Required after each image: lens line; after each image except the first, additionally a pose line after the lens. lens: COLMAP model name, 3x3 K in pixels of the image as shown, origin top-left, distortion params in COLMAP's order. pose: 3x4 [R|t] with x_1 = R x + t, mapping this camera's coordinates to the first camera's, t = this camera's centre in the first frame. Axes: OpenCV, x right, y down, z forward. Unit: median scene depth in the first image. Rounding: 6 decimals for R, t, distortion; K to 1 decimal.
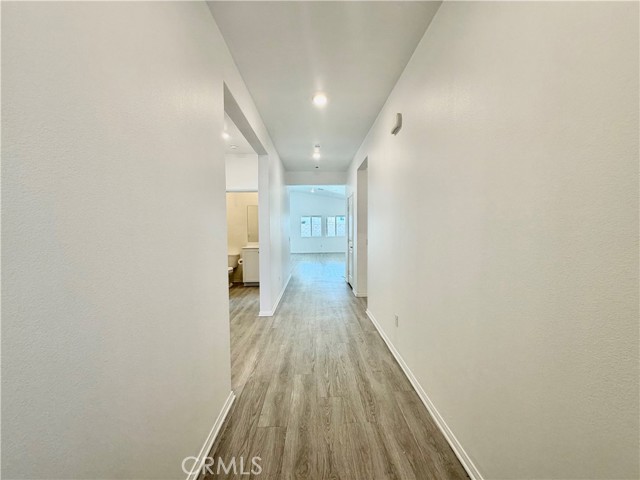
lens RADIAL K [[253.9, 0, 320.0], [0, 253.9, 240.0], [0, 0, 1]] dist [0.002035, 0.000182]
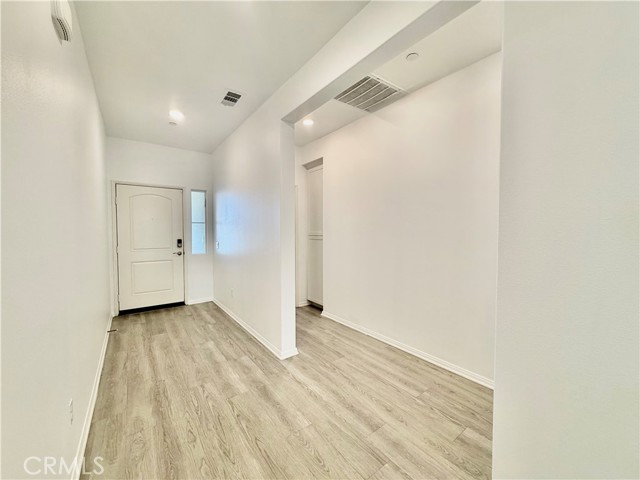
lens RADIAL K [[253.9, 0, 320.0], [0, 253.9, 240.0], [0, 0, 1]] dist [0.002035, 0.000182]
pose [[-0.816047, 0.030499, -0.577180, 0.211280], [-0.017107, 0.996895, 0.076864, -0.082859], [0.577732, 0.072598, -0.812991, 1.957488]]
